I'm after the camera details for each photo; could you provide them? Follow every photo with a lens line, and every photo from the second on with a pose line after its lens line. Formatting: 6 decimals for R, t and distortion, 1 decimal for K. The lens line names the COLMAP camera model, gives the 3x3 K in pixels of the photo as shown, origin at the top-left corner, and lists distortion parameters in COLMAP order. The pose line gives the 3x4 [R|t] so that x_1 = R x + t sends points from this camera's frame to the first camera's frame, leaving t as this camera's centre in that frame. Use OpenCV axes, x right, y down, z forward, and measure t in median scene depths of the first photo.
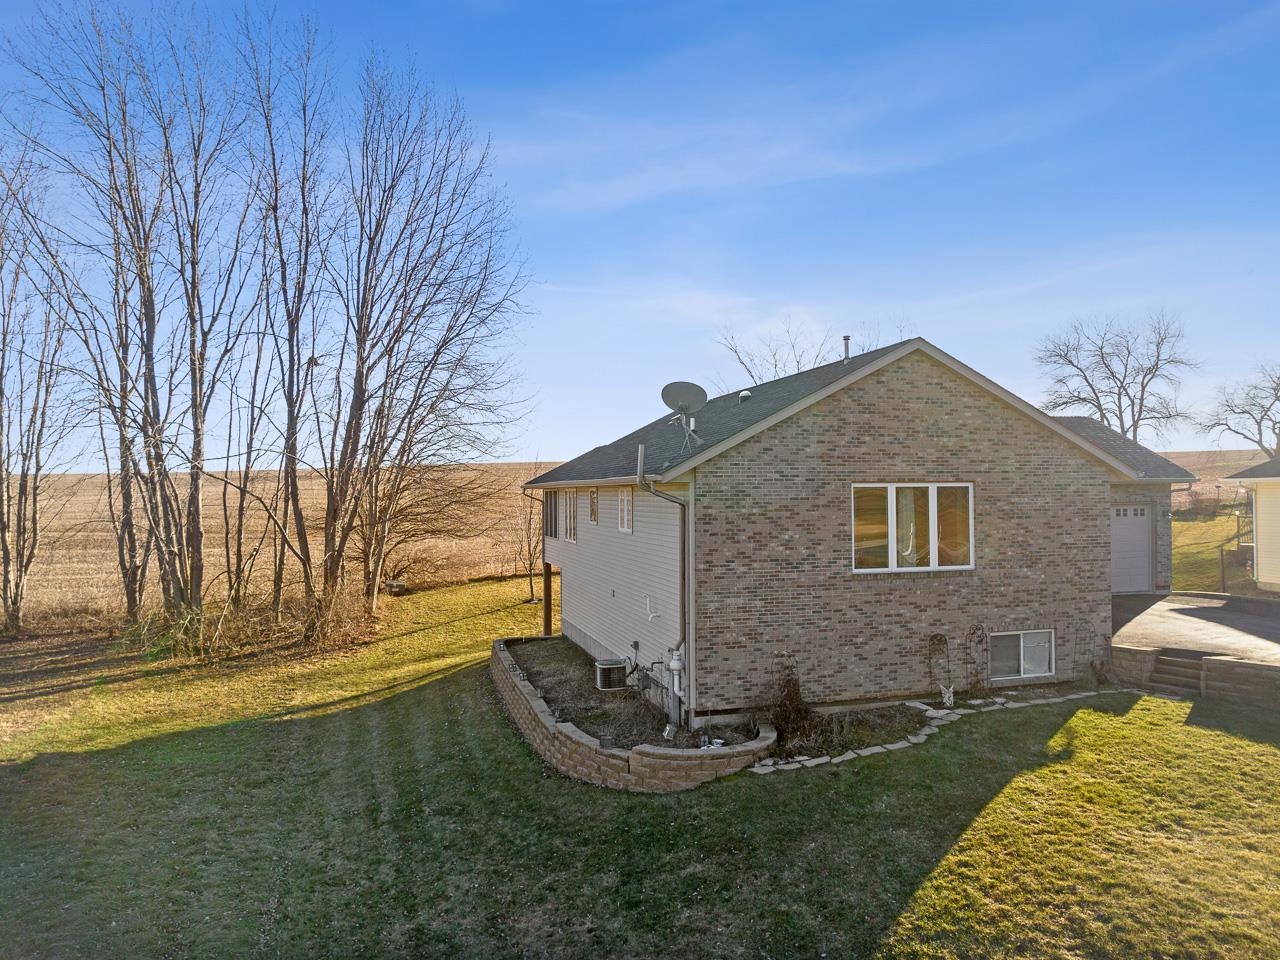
lens RADIAL K [[923.5, 0, 642.6], [0, 923.5, 492.8], [0, 0, 1]] dist [-0.034951, -0.003332]
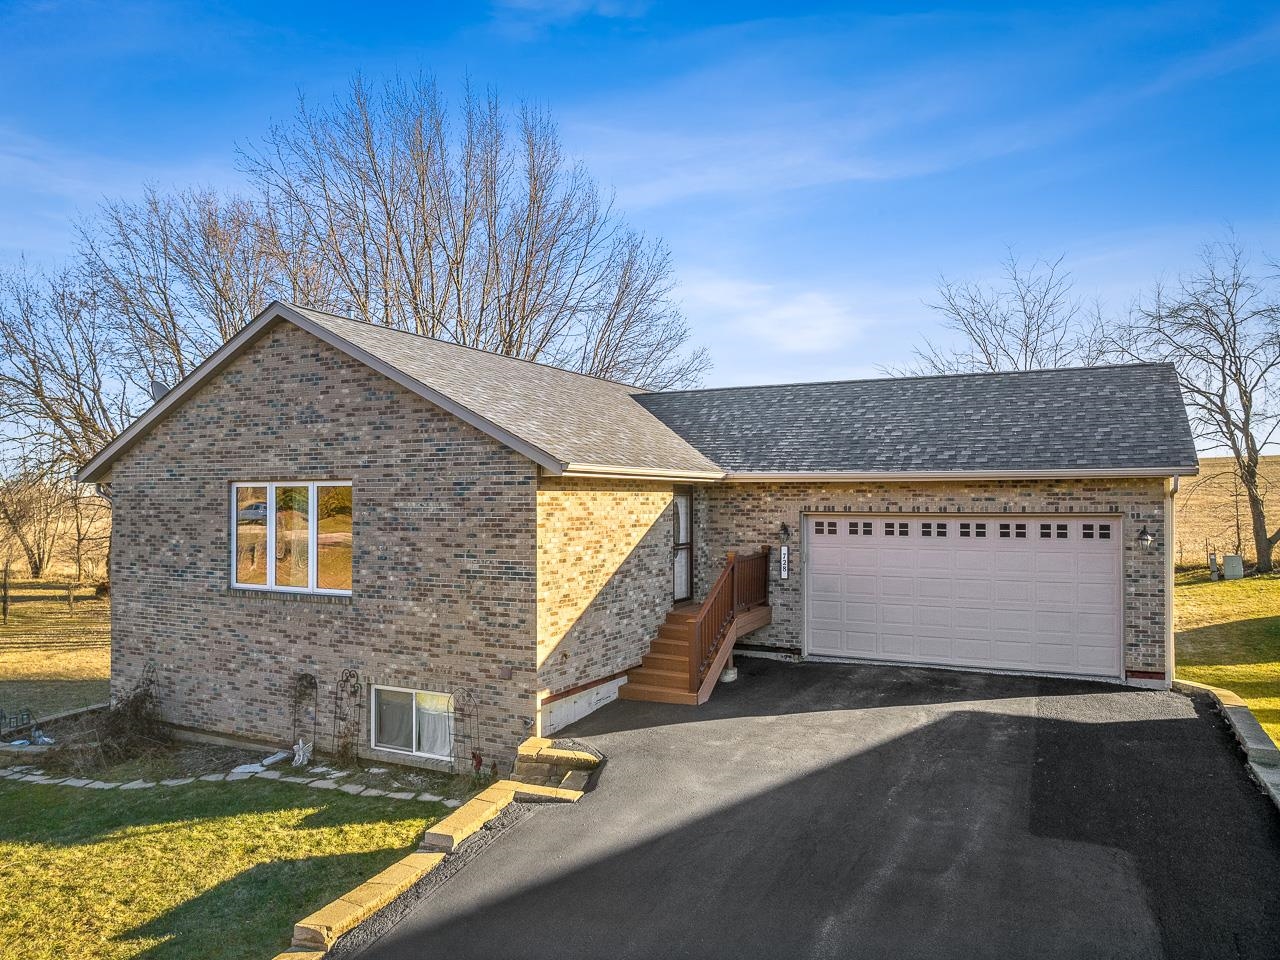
lens RADIAL K [[923.5, 0, 646.5], [0, 923.5, 491.1], [0, 0, 1]] dist [-0.034951, -0.003332]
pose [[0.734525, 0.002951, -0.678576, 1.074009], [-0.001878, 0.999996, 0.002317, -0.005039], [0.678579, -0.000427, 0.734527, 0.624970]]
